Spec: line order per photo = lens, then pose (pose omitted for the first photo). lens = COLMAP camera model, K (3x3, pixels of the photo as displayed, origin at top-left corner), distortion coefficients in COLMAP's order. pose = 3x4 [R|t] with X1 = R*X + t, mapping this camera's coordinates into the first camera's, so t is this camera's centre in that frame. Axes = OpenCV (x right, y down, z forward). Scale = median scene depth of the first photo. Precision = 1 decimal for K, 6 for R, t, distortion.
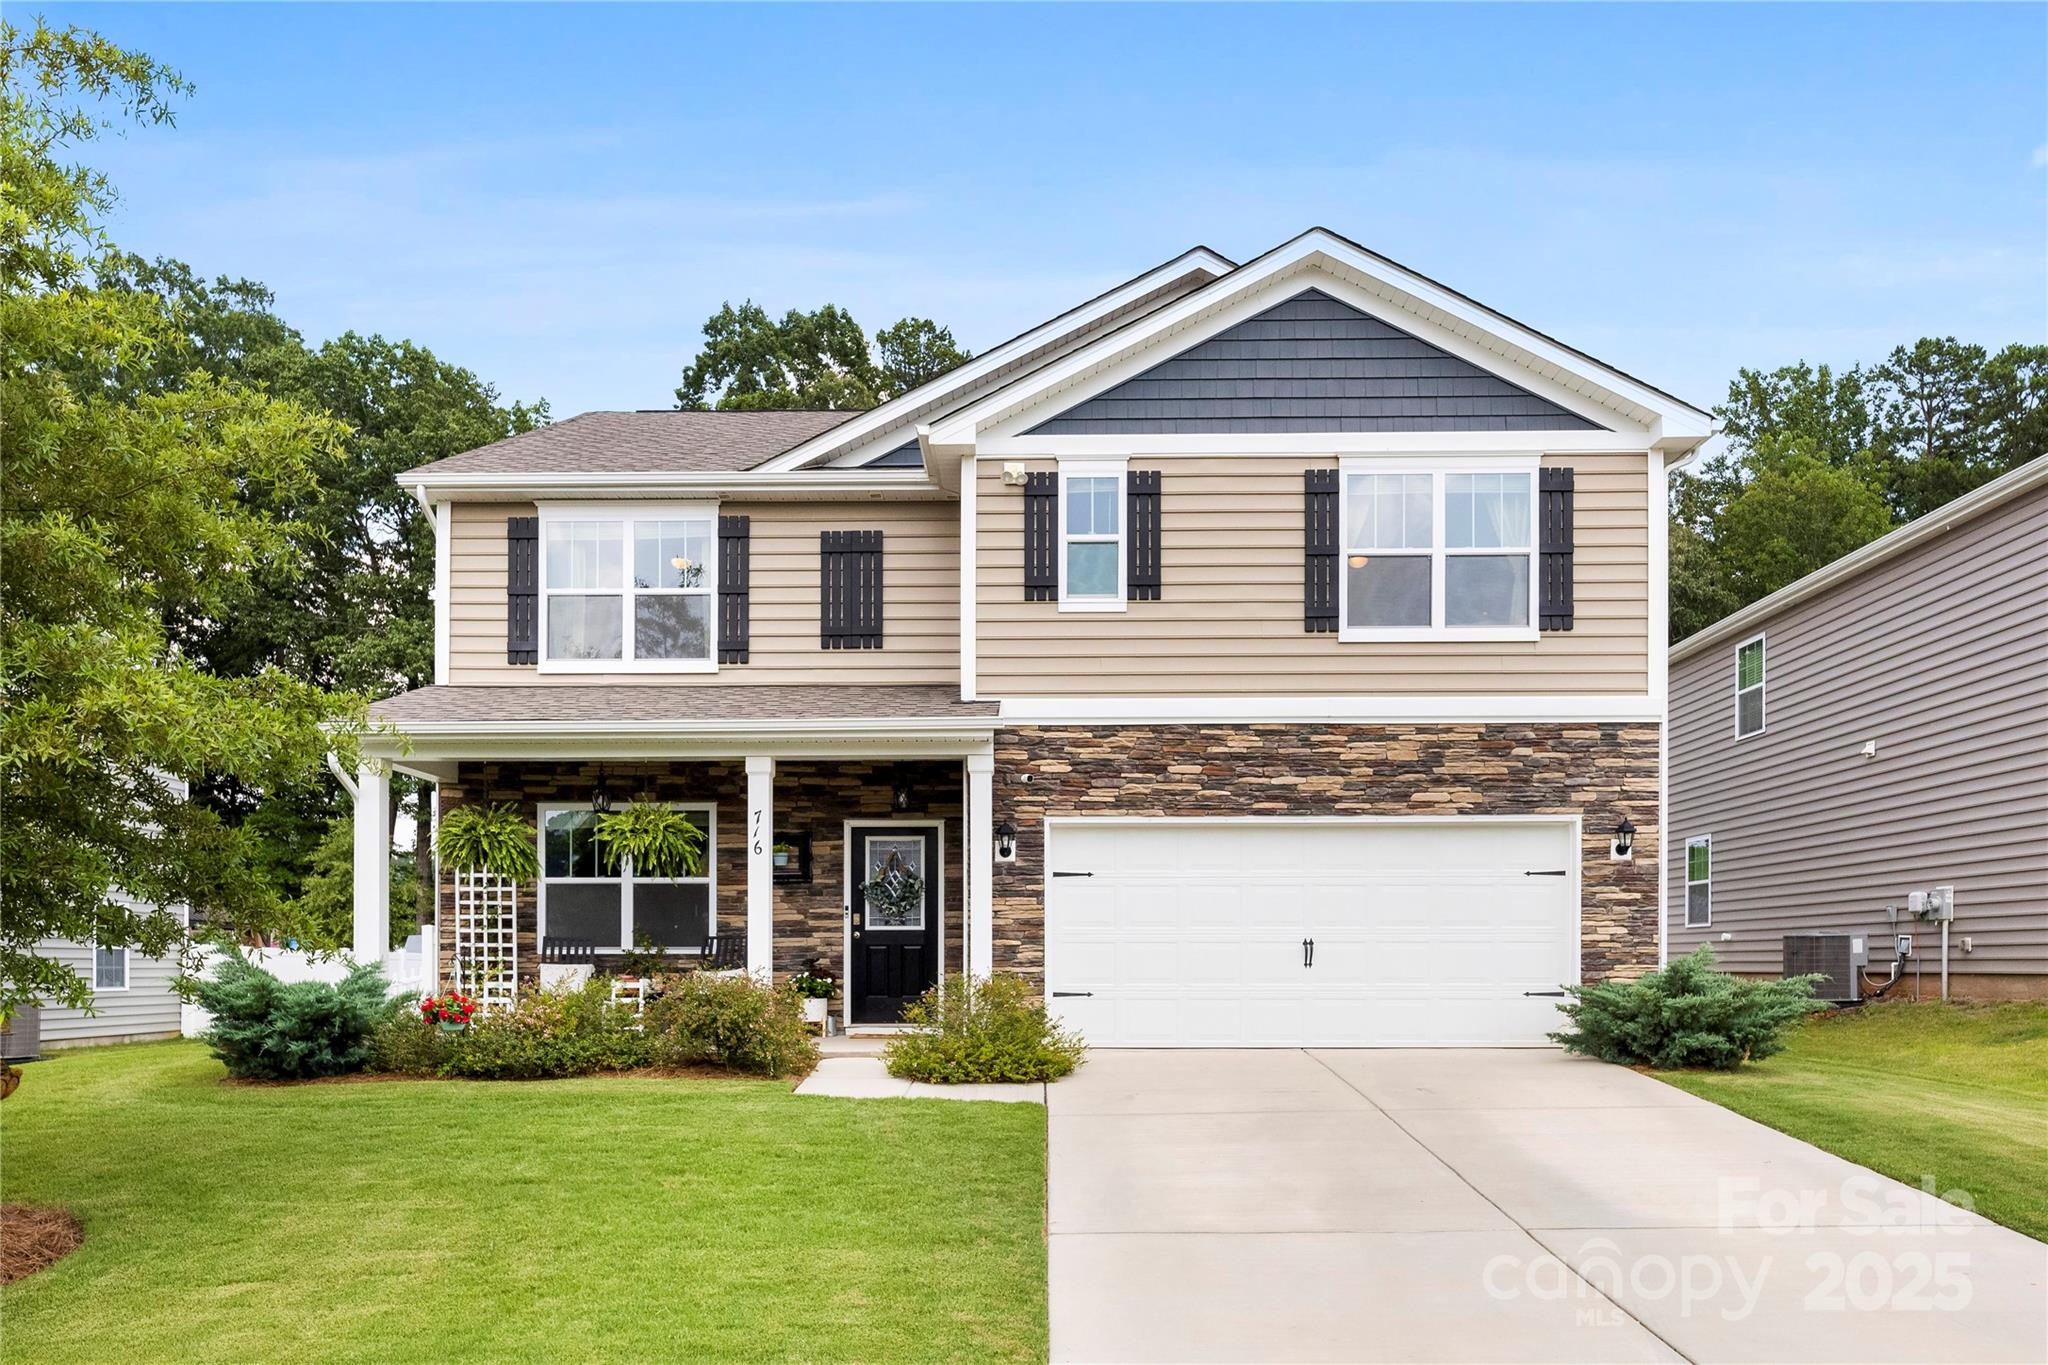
lens RADIAL K [[1379.7, 0, 1024.0], [0, 1379.7, 682.5], [0, 0, 1]] dist [0.002489, 0.000039]
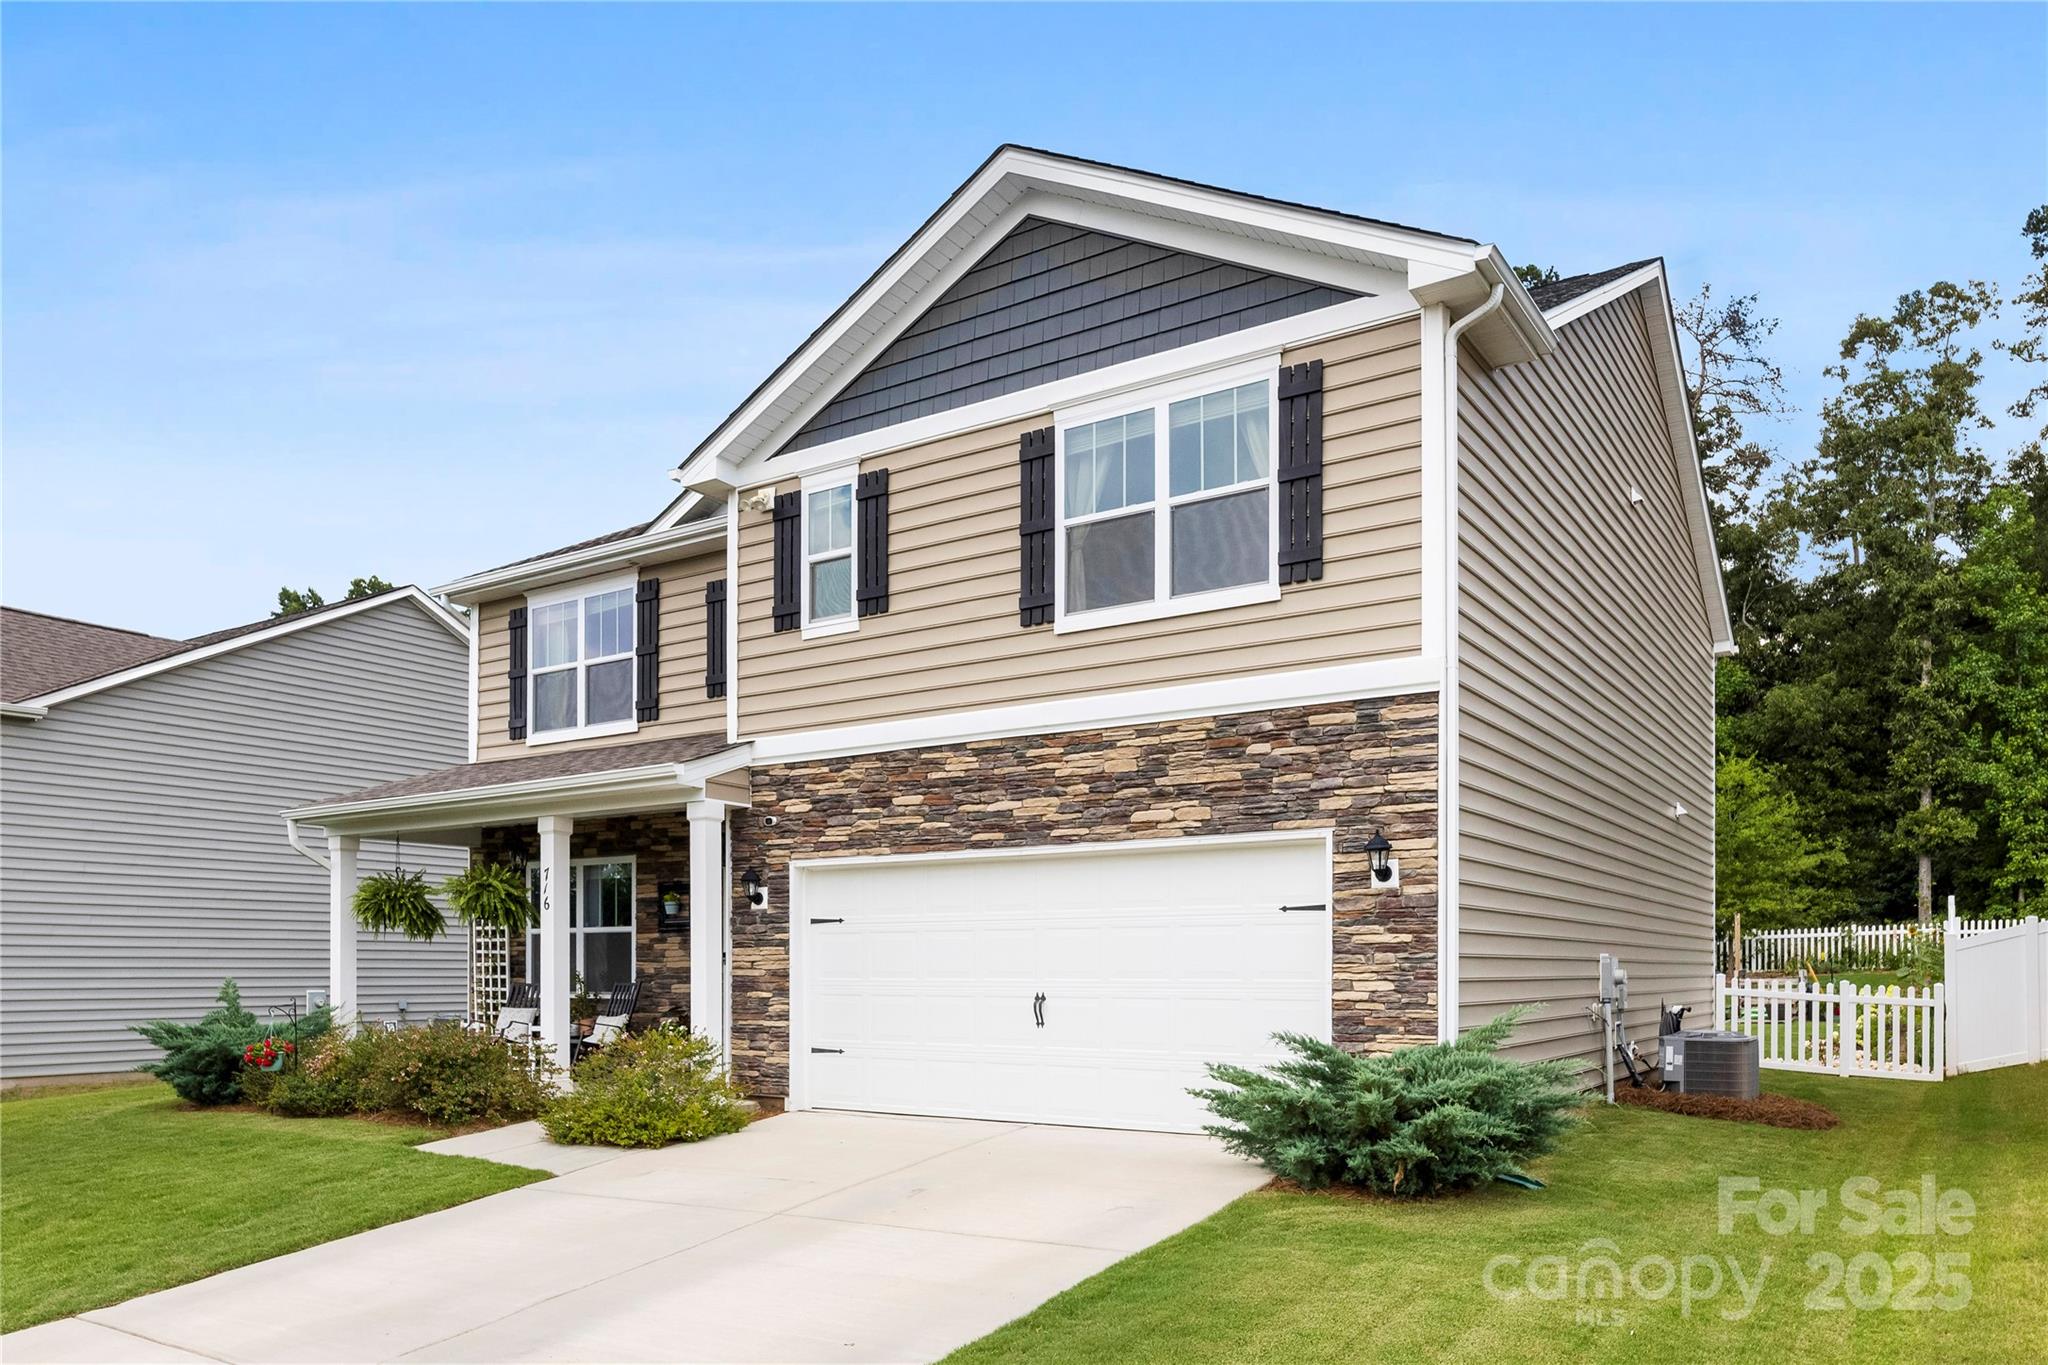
lens RADIAL K [[1397.4, 0, 1021.7], [0, 1397.4, 698.1], [0, 0, 1]] dist [0.003242, 0.000837]
pose [[0.842046, -0.102564, -0.529566, 0.659248], [0.107648, 0.993960, -0.021339, 0.024640], [0.528556, -0.039038, 0.848001, 0.280032]]
